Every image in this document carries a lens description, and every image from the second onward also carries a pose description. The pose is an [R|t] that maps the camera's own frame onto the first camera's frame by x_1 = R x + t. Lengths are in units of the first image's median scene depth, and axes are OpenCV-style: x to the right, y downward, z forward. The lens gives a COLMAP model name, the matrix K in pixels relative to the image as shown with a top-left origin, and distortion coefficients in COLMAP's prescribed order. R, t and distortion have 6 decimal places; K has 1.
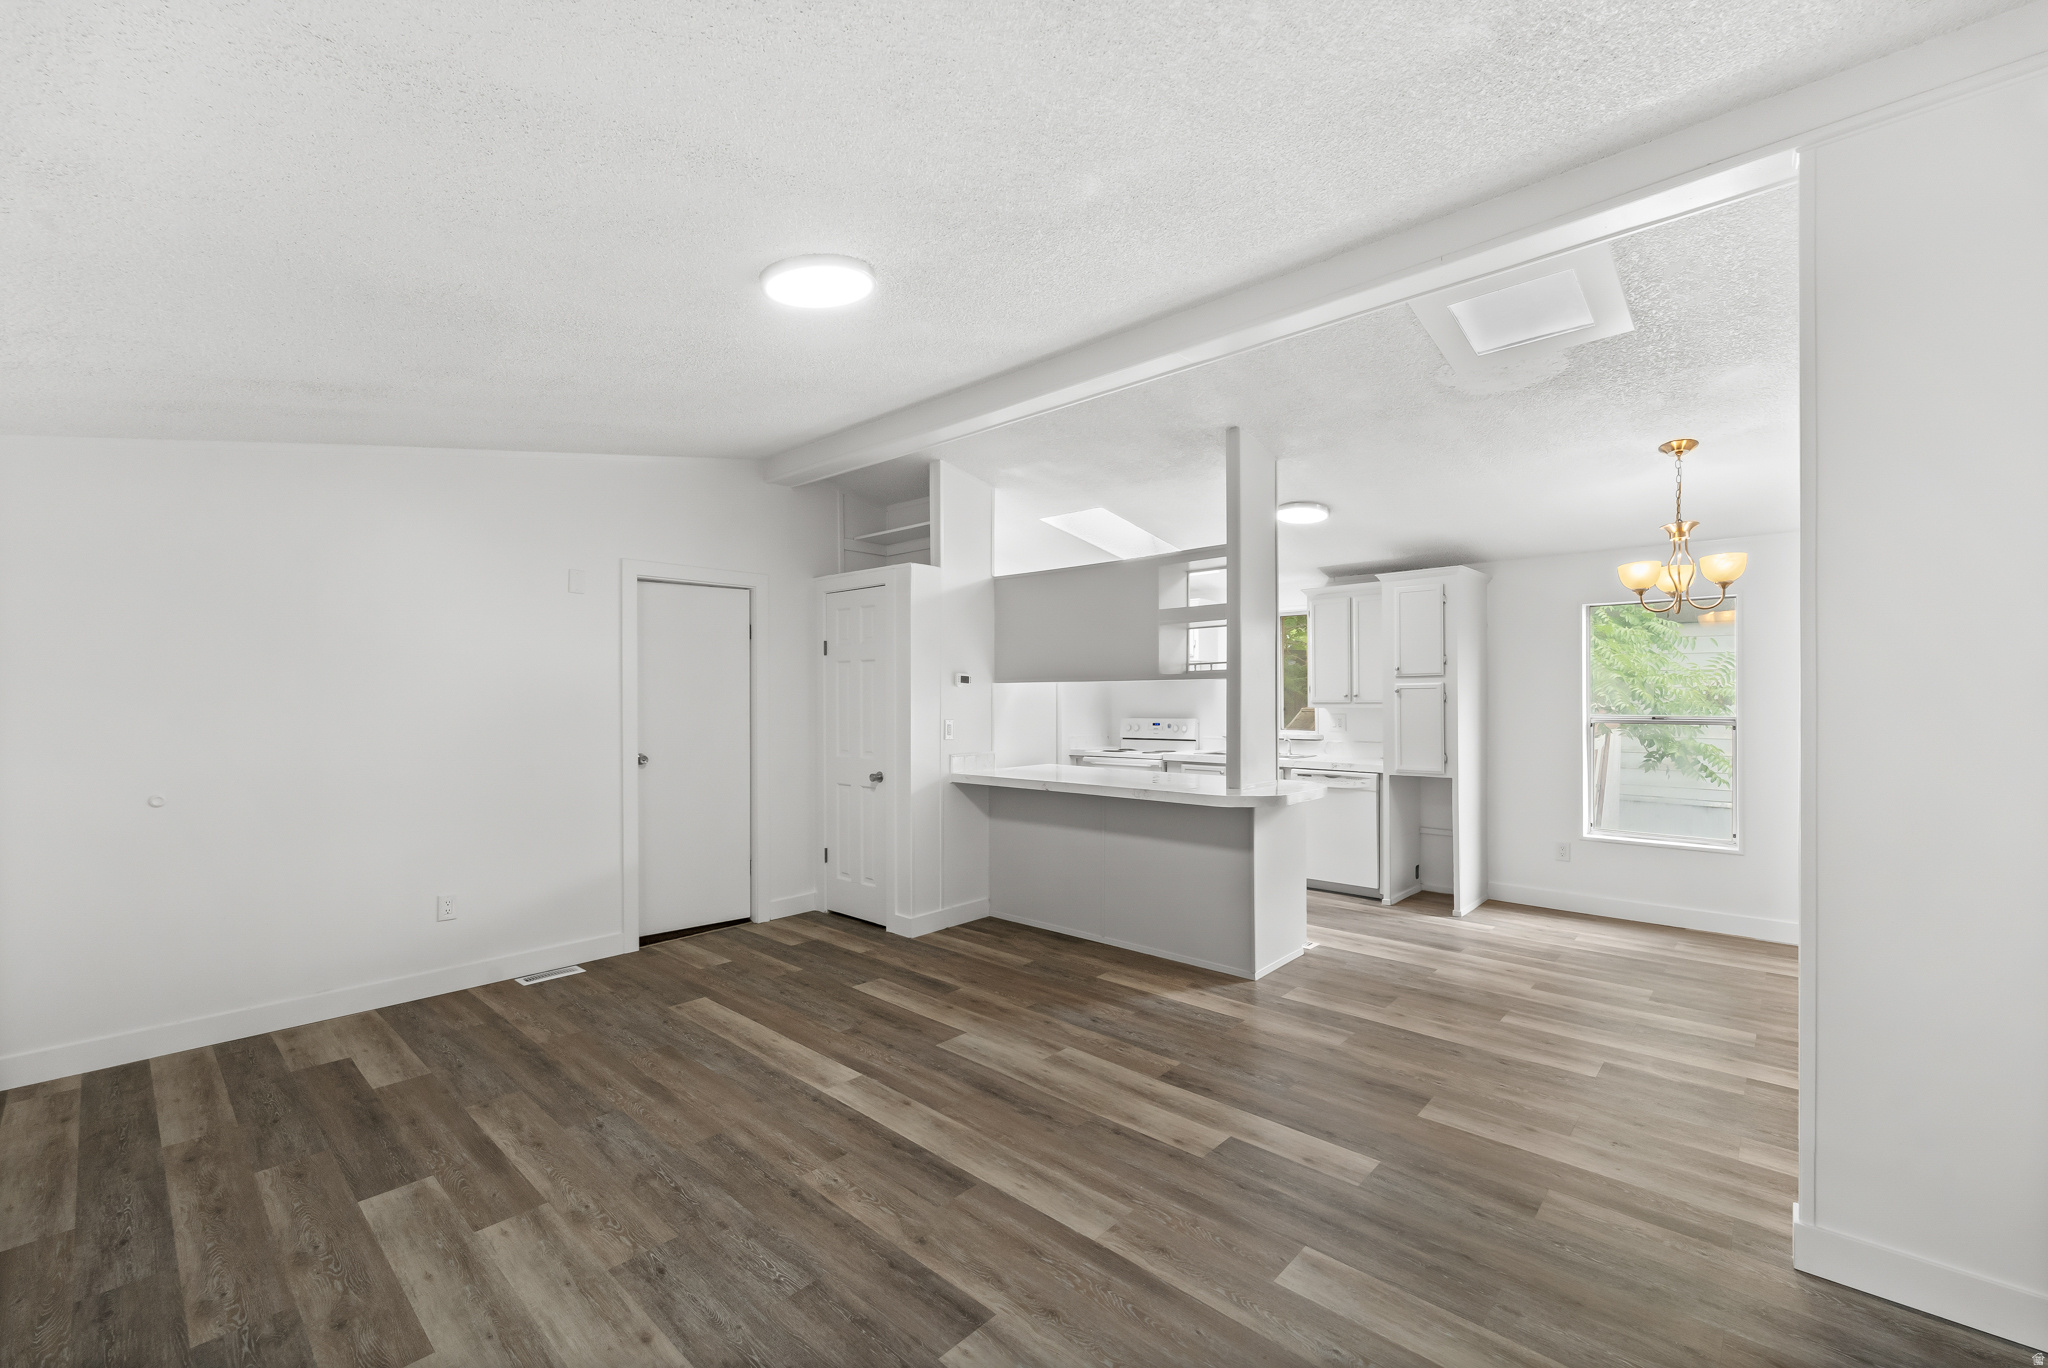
lens RADIAL K [[844.2, 0, 1023.5], [0, 844.2, 676.5], [0, 0, 1]] dist [0.002791, -0.000767]
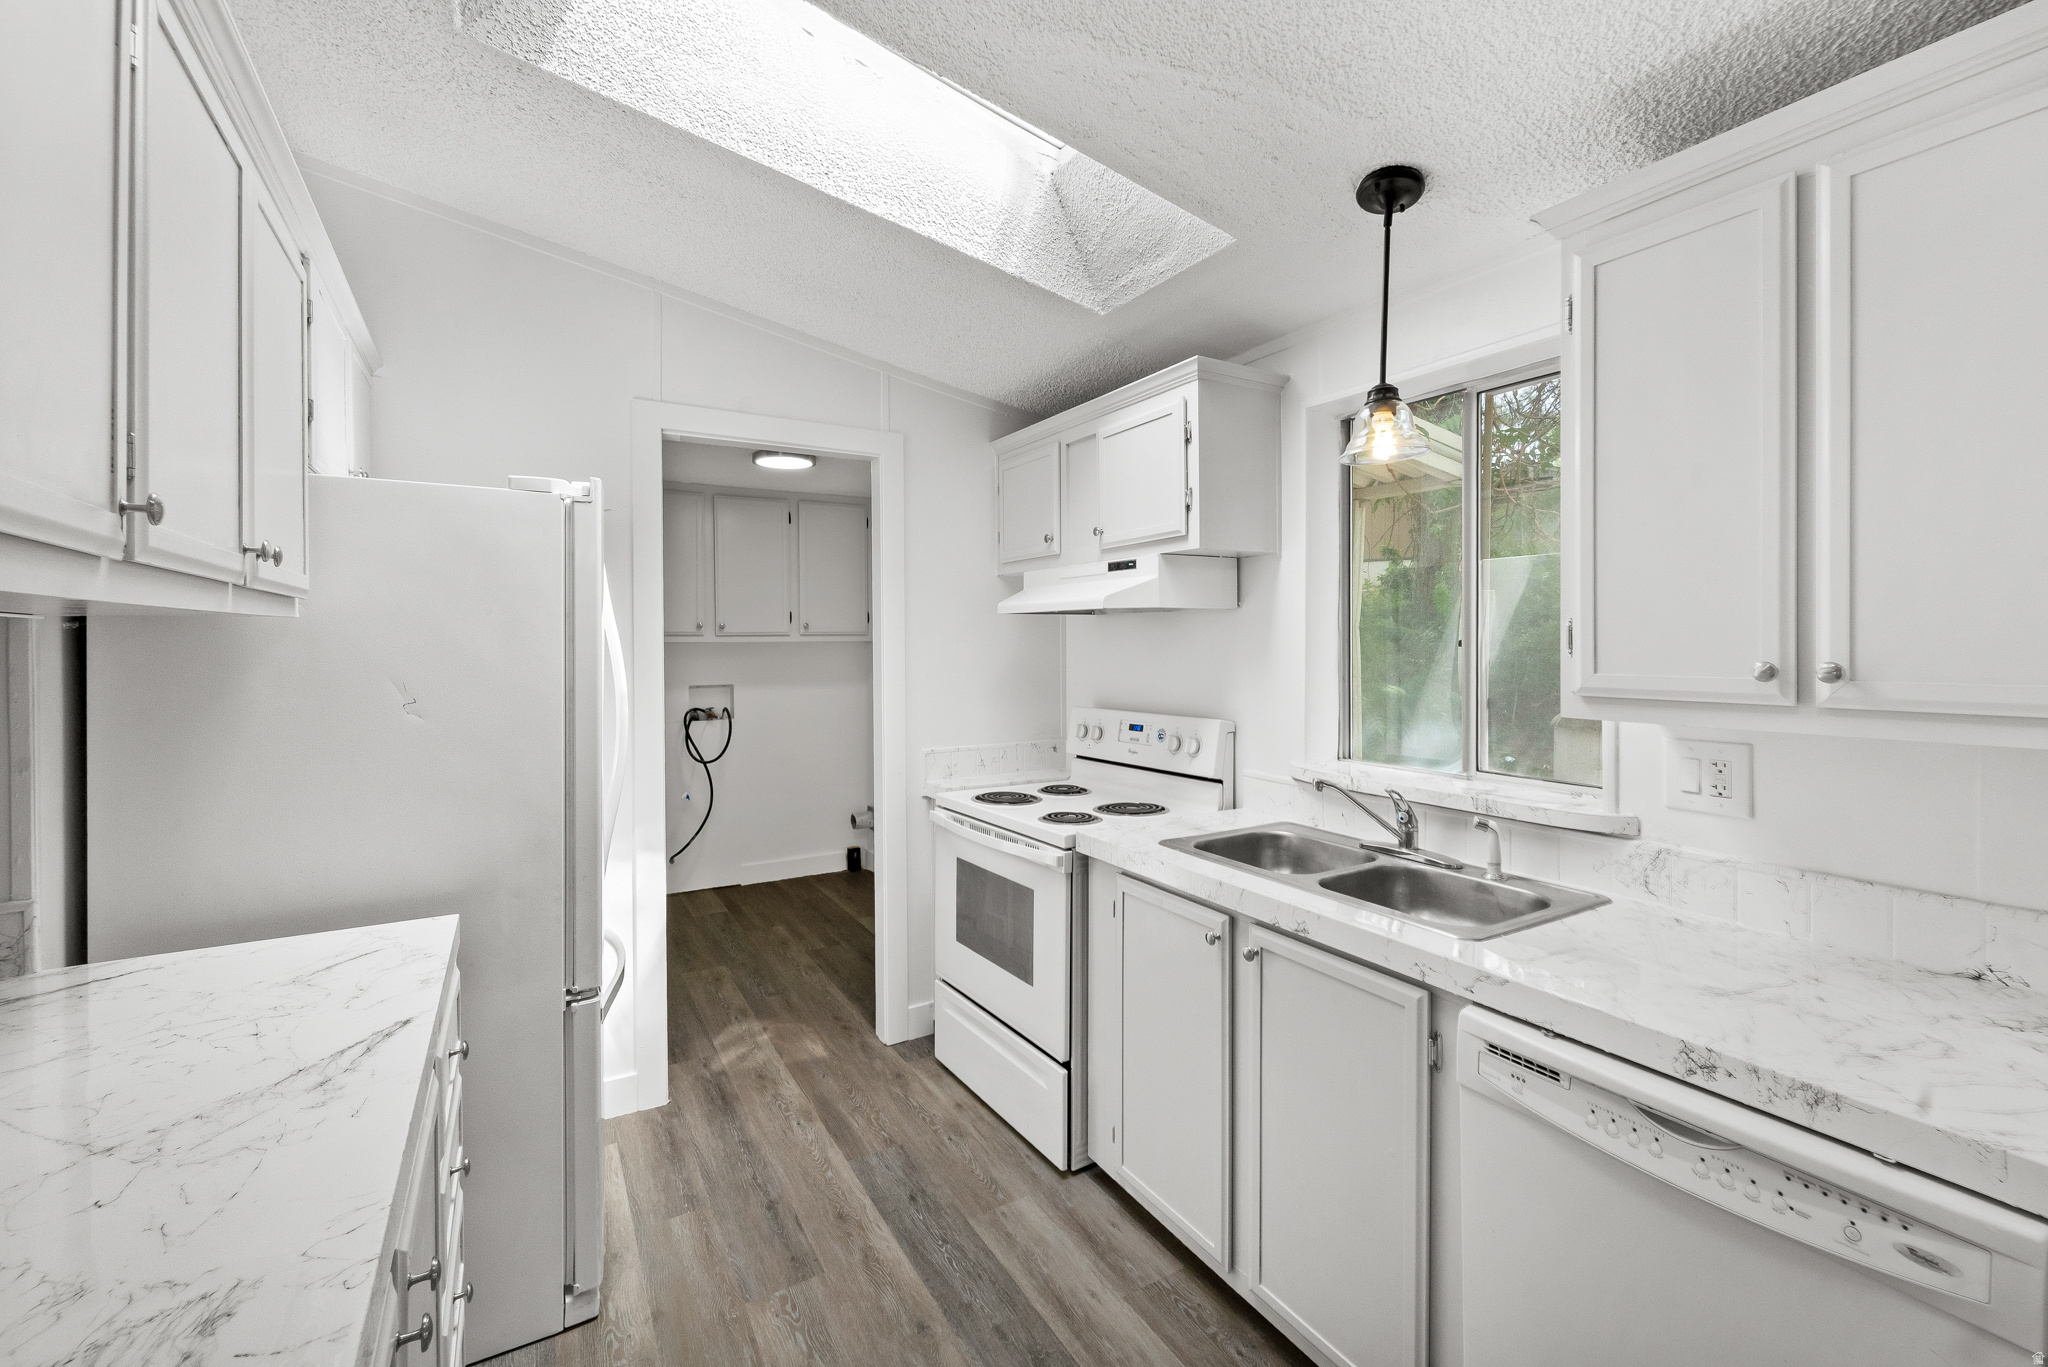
lens RADIAL K [[856.5, 0, 1027.8], [0, 856.5, 645.8], [0, 0, 1]] dist [-0.000857, -0.000327]
pose [[0.958300, 0.003695, -0.285741, 0.500266], [0.004396, 0.999608, 0.027667, 0.018990], [0.285731, -0.027770, 0.957907, 1.394397]]
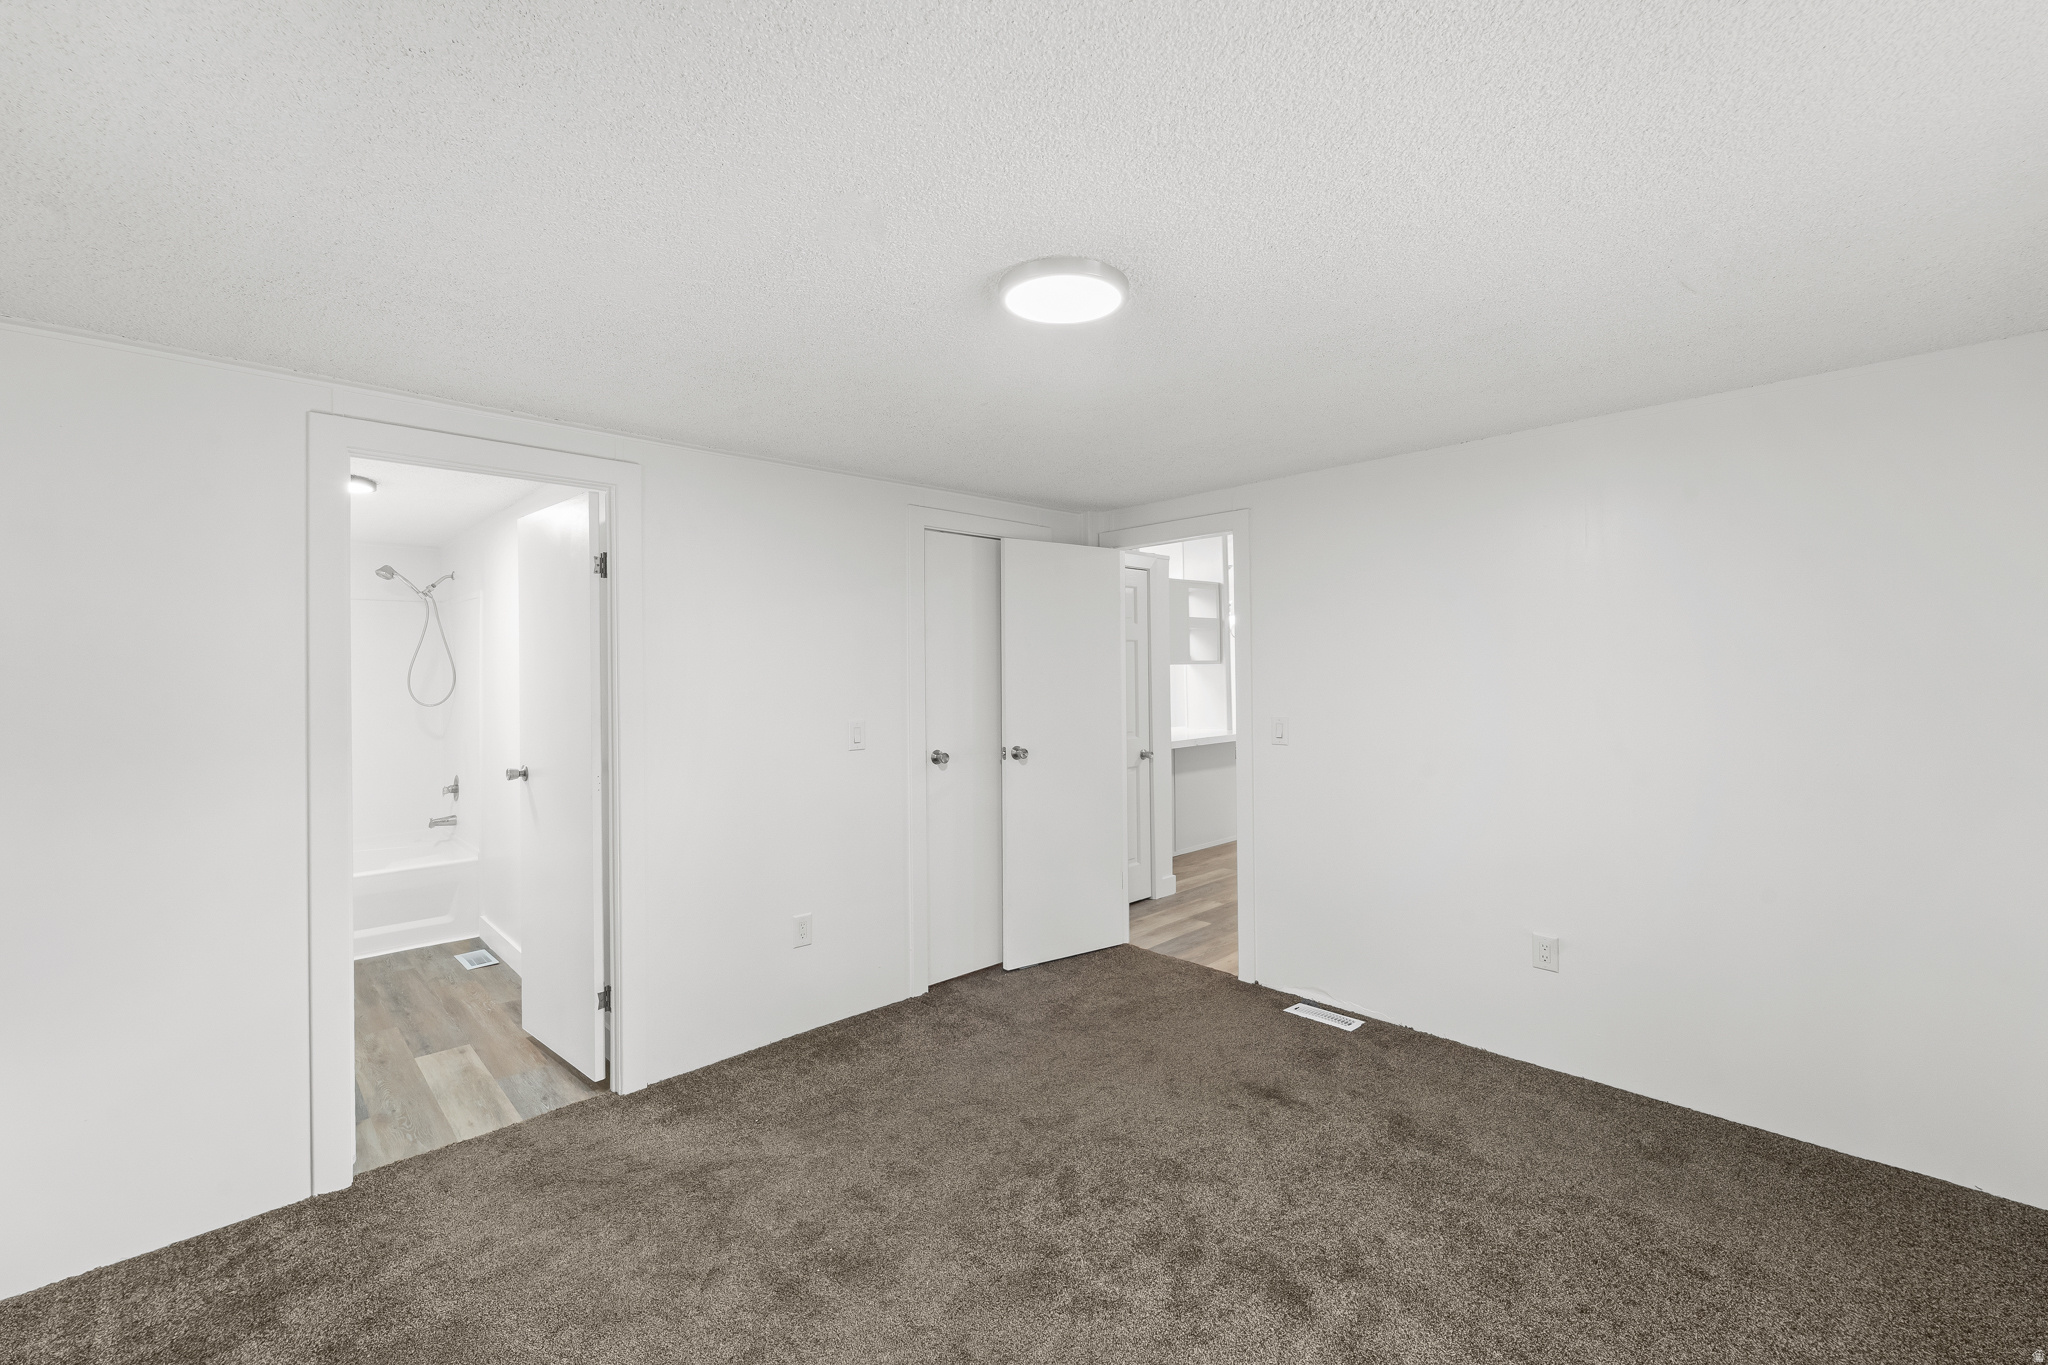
lens RADIAL K [[844.2, 0, 1023.5], [0, 844.2, 675.0], [0, 0, 1]] dist [0.002791, -0.000767]
pose [[0.061685, 0.003558, 0.998089, -1.840436], [-0.015559, 0.999876, -0.002603, 0.043526], [-0.997974, -0.015368, 0.061733, 1.666711]]
